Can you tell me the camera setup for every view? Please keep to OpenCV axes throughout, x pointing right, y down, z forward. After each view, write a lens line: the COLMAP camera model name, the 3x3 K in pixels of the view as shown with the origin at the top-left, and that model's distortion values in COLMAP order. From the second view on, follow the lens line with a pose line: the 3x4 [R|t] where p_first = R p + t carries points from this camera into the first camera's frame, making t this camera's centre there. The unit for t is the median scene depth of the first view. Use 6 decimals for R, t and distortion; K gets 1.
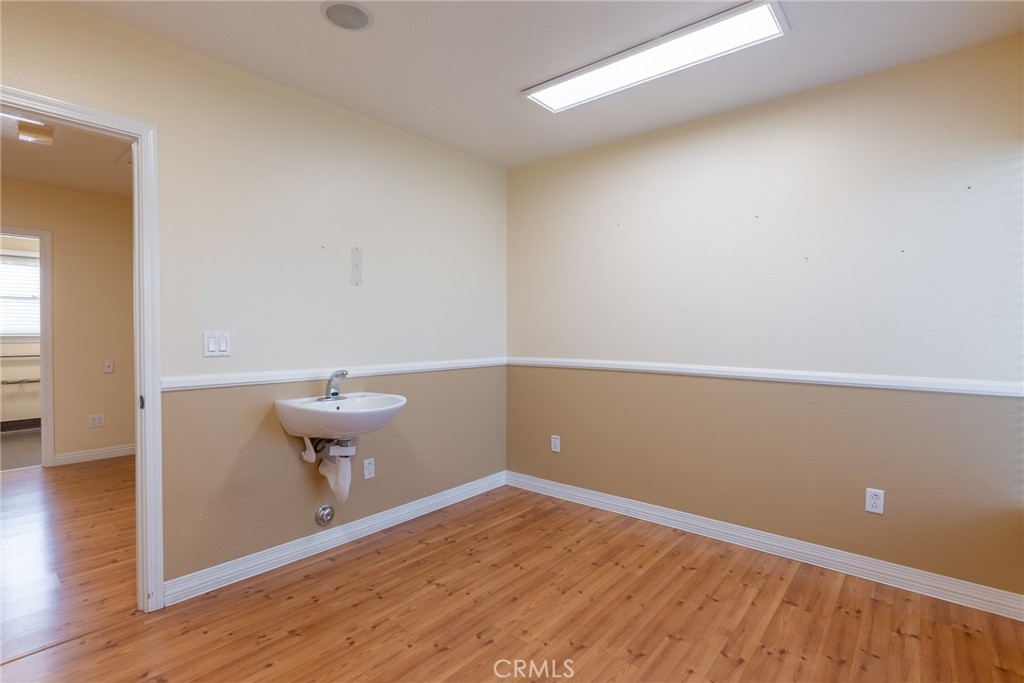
lens RADIAL K [[487.9, 0, 514.5], [0, 487.9, 338.9], [0, 0, 1]] dist [-0.015945, 0.004120]
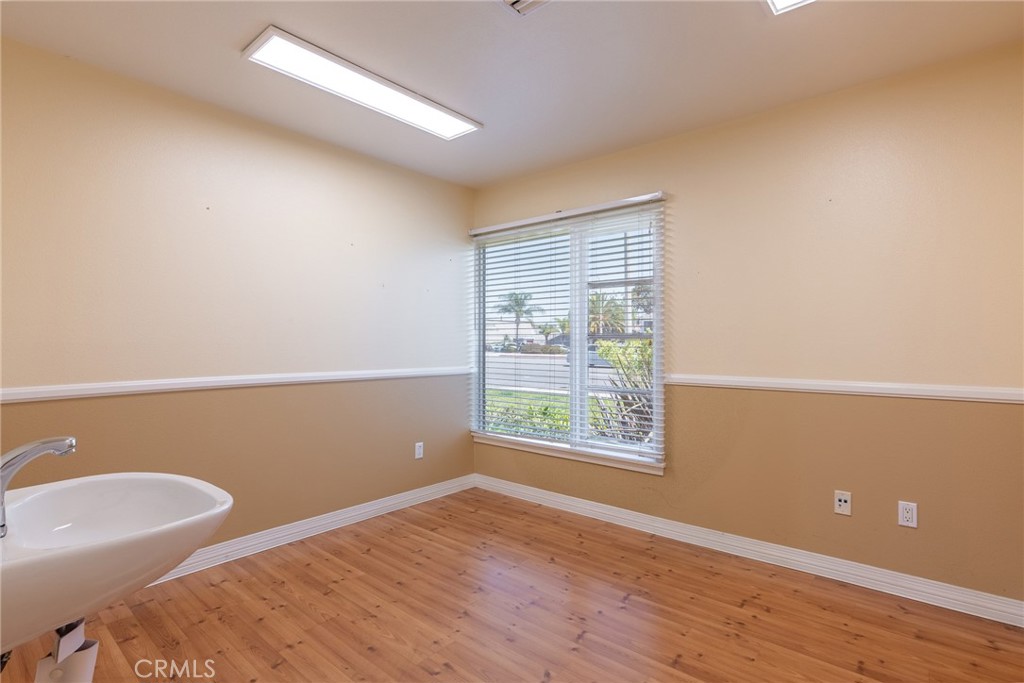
lens RADIAL K [[487.9, 0, 513.7], [0, 487.9, 341.8], [0, 0, 1]] dist [-0.015945, 0.004120]
pose [[0.018247, -0.005871, 0.999816, -0.775728], [0.009770, 0.999936, 0.005694, -0.017452], [-0.999786, 0.009665, 0.018304, 0.647553]]
